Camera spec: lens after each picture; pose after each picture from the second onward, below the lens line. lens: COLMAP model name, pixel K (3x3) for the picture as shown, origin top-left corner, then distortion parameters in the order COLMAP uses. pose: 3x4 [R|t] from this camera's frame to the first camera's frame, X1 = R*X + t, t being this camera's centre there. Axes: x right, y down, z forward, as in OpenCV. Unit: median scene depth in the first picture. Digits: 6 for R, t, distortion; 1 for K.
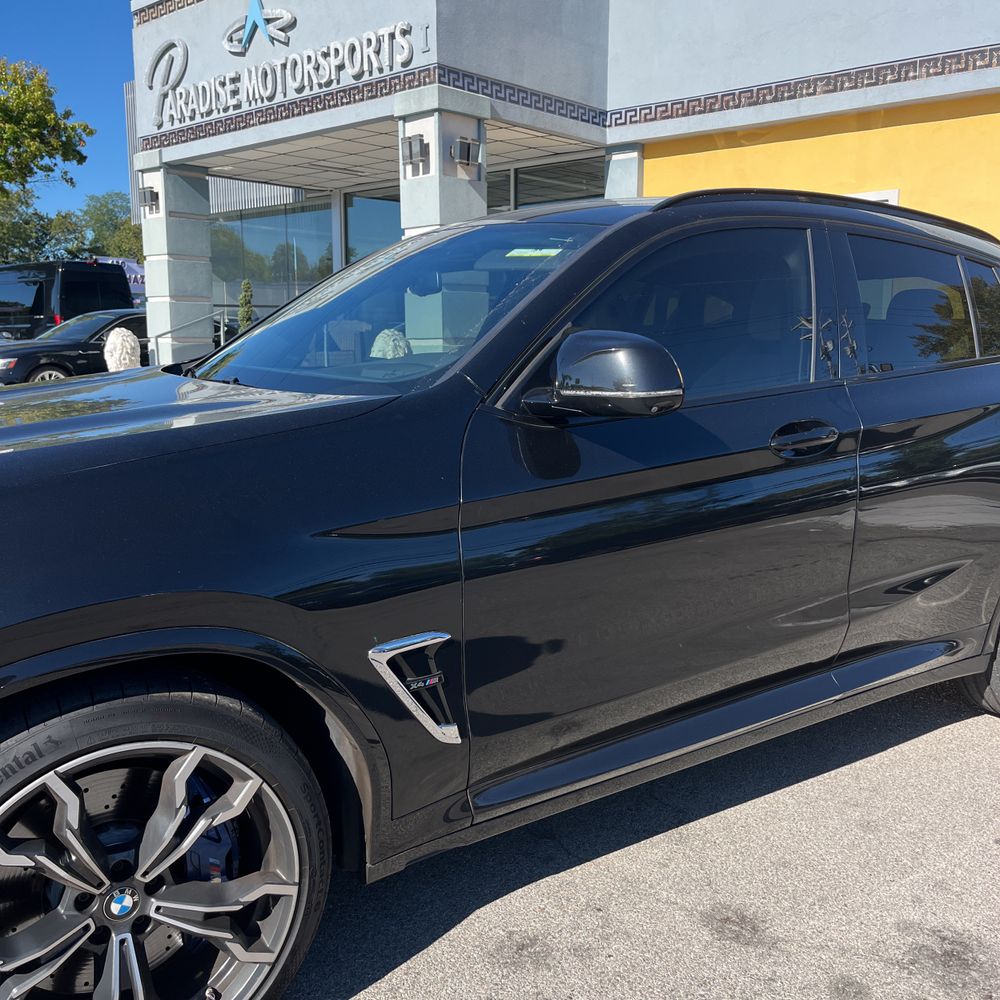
lens RADIAL K [[1000.3, 0, 500.4], [0, 1000.3, 492.2], [0, 0, 1]] dist [0.061047, -0.082398]
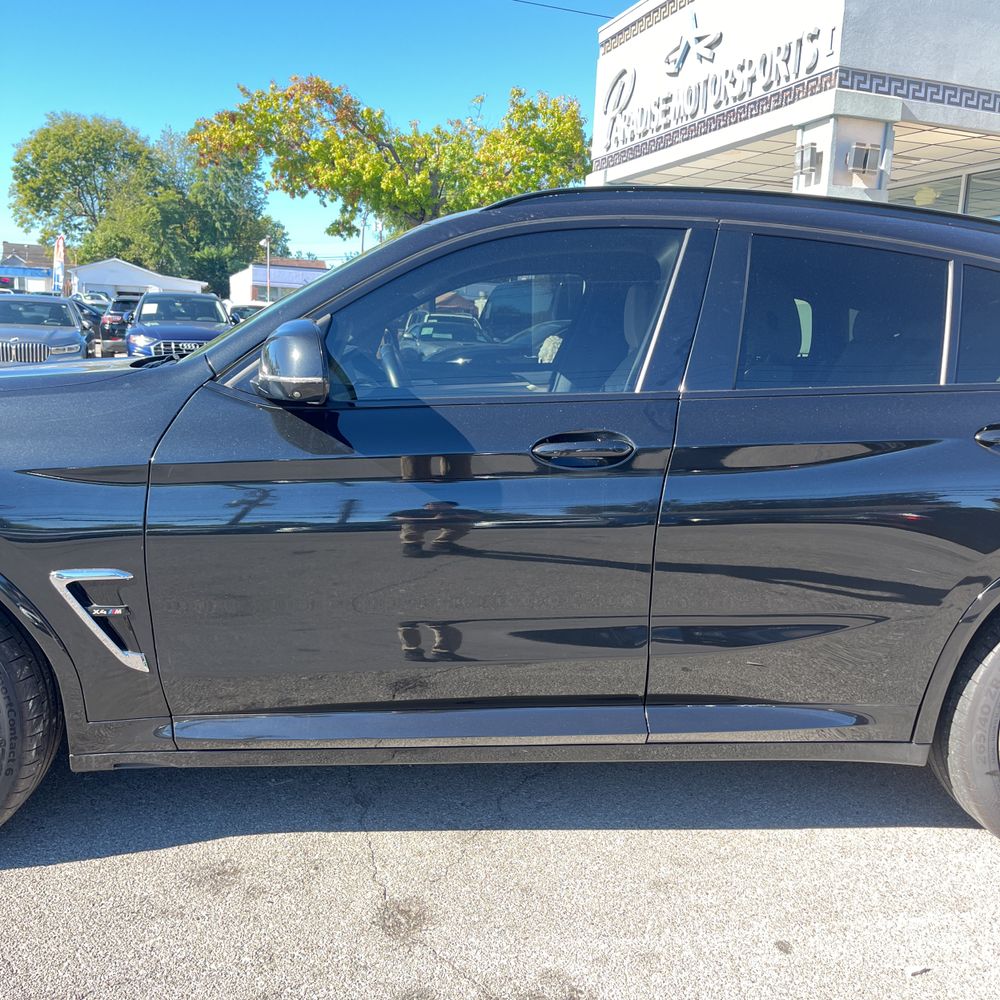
lens RADIAL K [[1011.2, 0, 522.2], [0, 1011.2, 507.1], [0, 0, 1]] dist [0.019038, -0.009515]
pose [[0.874828, 0.118316, -0.469763, 0.165929], [-0.120442, 0.992389, 0.025651, -0.003783], [0.469222, 0.034139, 0.882420, 0.032893]]
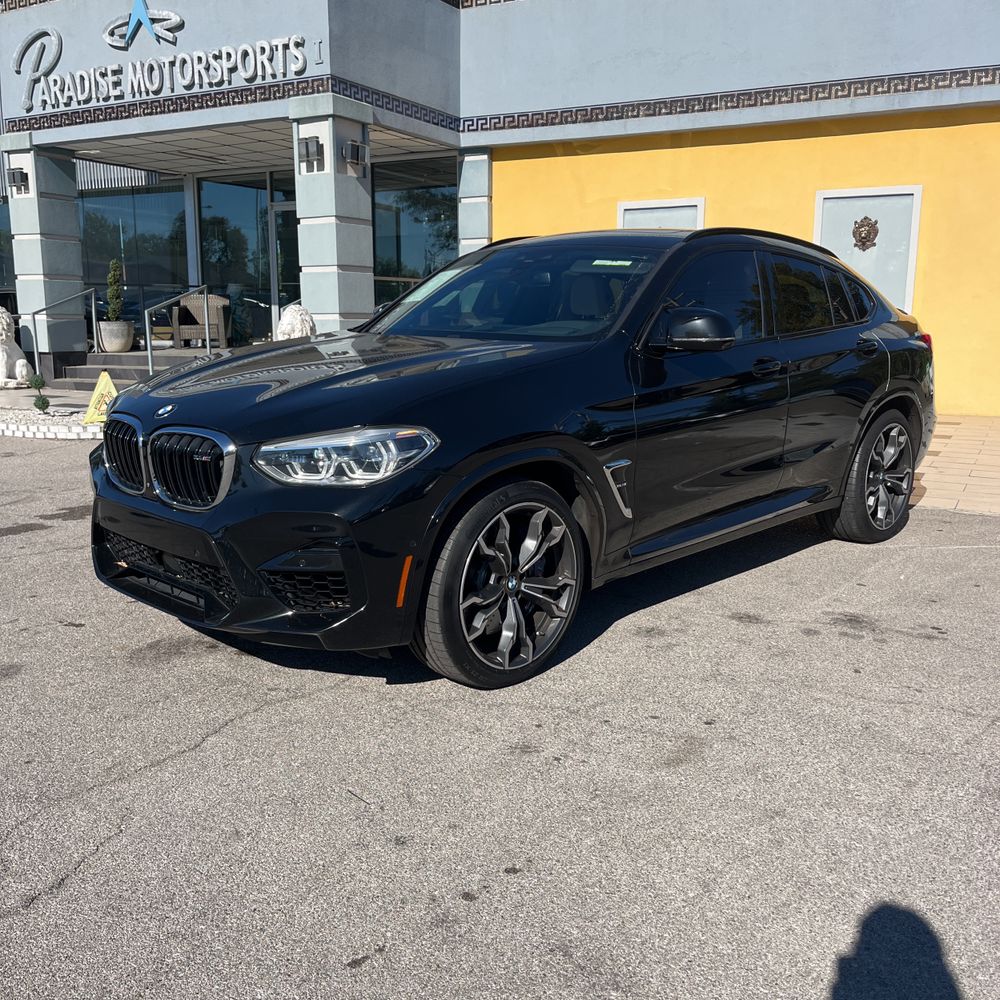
lens RADIAL K [[1006.2, 0, 500.0], [0, 1006.2, 500.0], [0, 0, 1]] dist [0.039585, -0.041347]
pose [[0.974594, -0.037083, 0.220886, -0.140379], [0.031276, 0.999068, 0.029731, 0.028408], [-0.221783, -0.022068, 0.974846, -0.167822]]
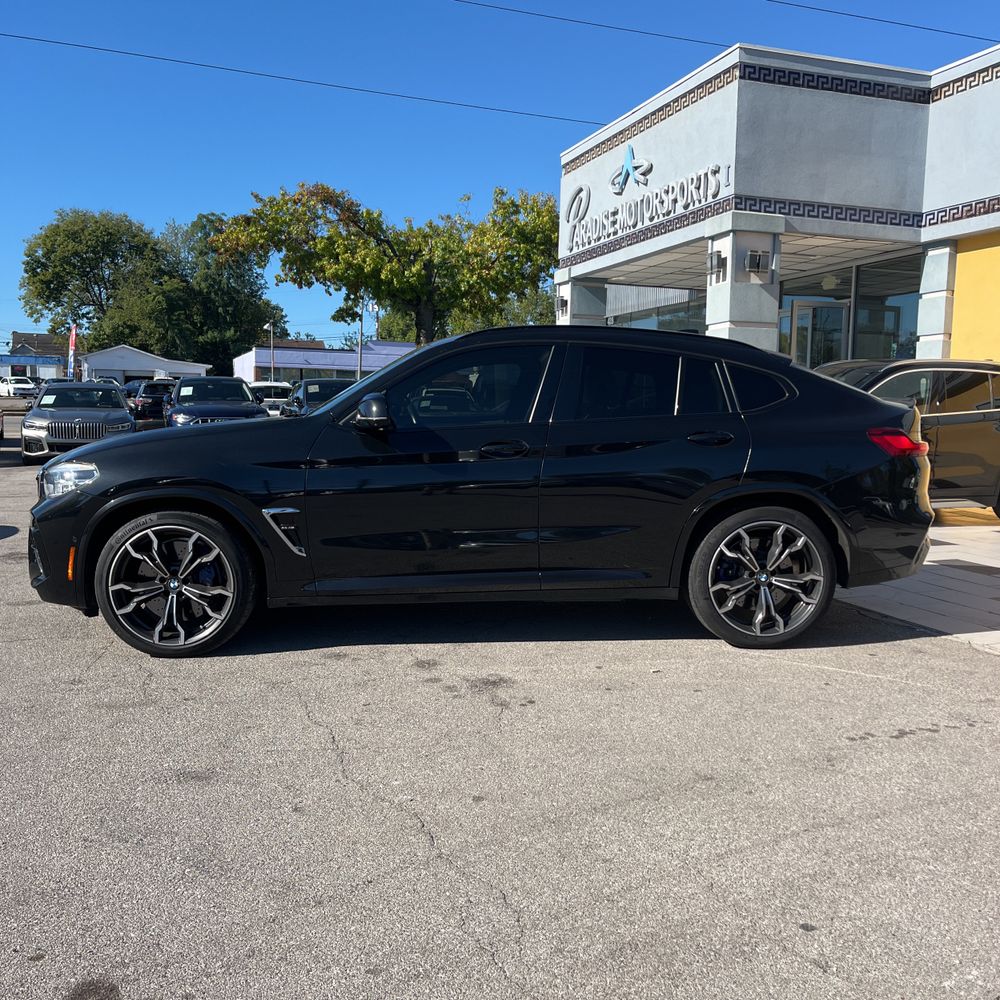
lens RADIAL K [[1011.2, 0, 522.2], [0, 1011.2, 507.1], [0, 0, 1]] dist [0.019038, -0.009515]
pose [[0.877663, 0.059833, -0.475528, 0.311837], [-0.091286, 0.994883, -0.043303, 0.036210], [0.470504, 0.081415, 0.878634, -0.184877]]
